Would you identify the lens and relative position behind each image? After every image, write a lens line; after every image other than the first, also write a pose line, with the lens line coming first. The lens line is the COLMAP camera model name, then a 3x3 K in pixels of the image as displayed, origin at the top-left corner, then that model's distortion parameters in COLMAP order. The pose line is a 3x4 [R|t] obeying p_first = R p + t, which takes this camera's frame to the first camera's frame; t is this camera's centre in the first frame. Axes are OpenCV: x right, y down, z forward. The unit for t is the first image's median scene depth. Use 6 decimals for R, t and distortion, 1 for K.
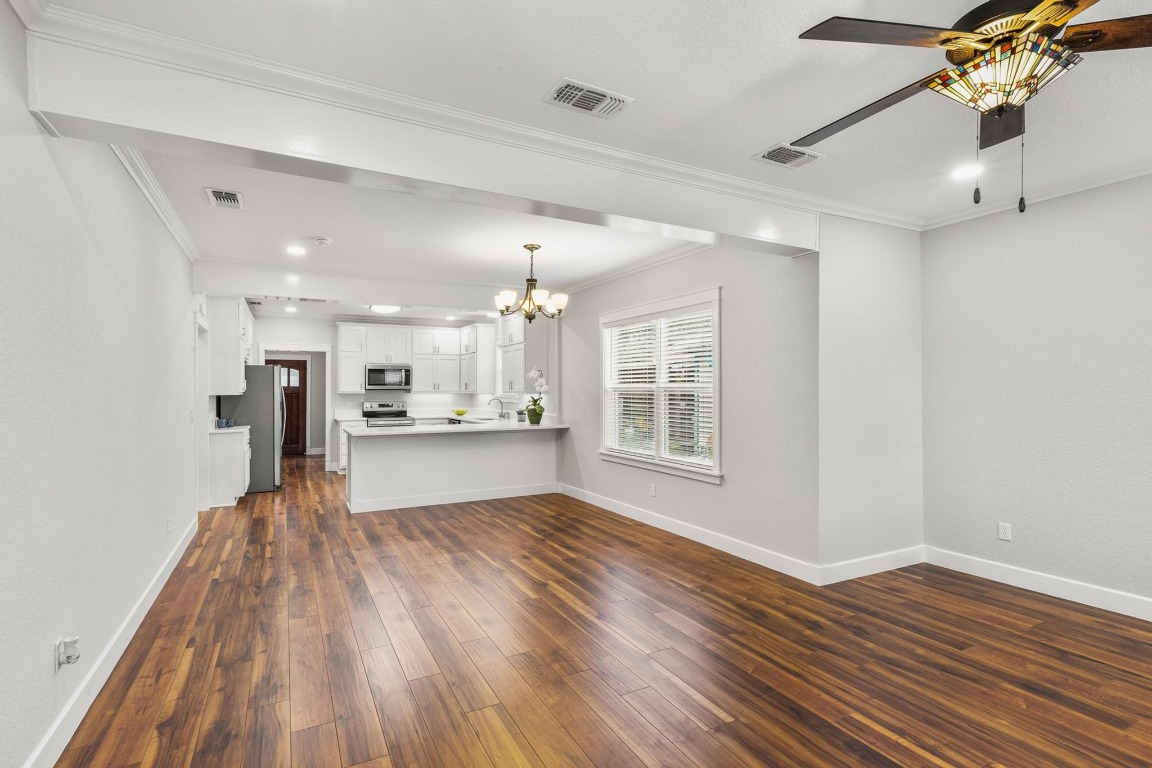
lens RADIAL K [[529.4, 0, 552.9], [0, 529.4, 378.3], [0, 0, 1]] dist [0.003718, 0.000393]
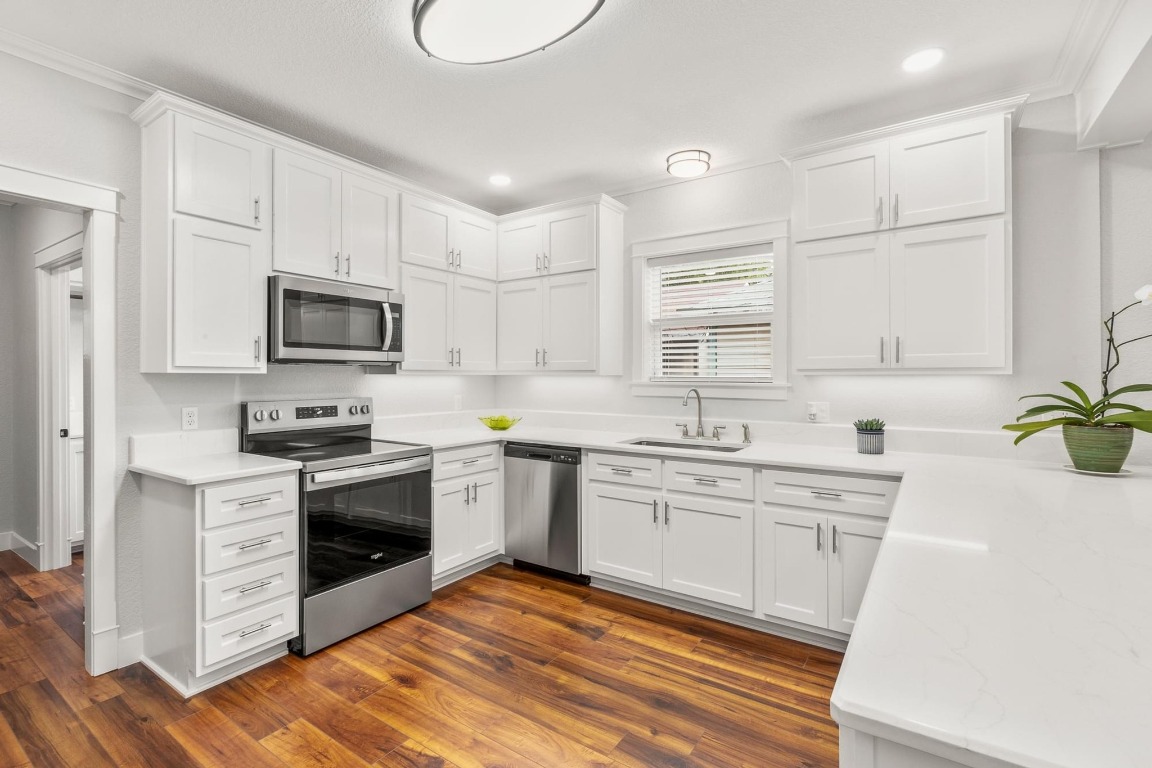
lens RADIAL K [[529.4, 0, 552.9], [0, 529.4, 378.3], [0, 0, 1]] dist [0.003718, 0.000393]
pose [[0.883782, -0.000178, 0.467898, -0.342689], [-0.012606, 0.999628, 0.024190, 0.021232], [-0.467729, -0.027277, 0.883451, 0.648869]]
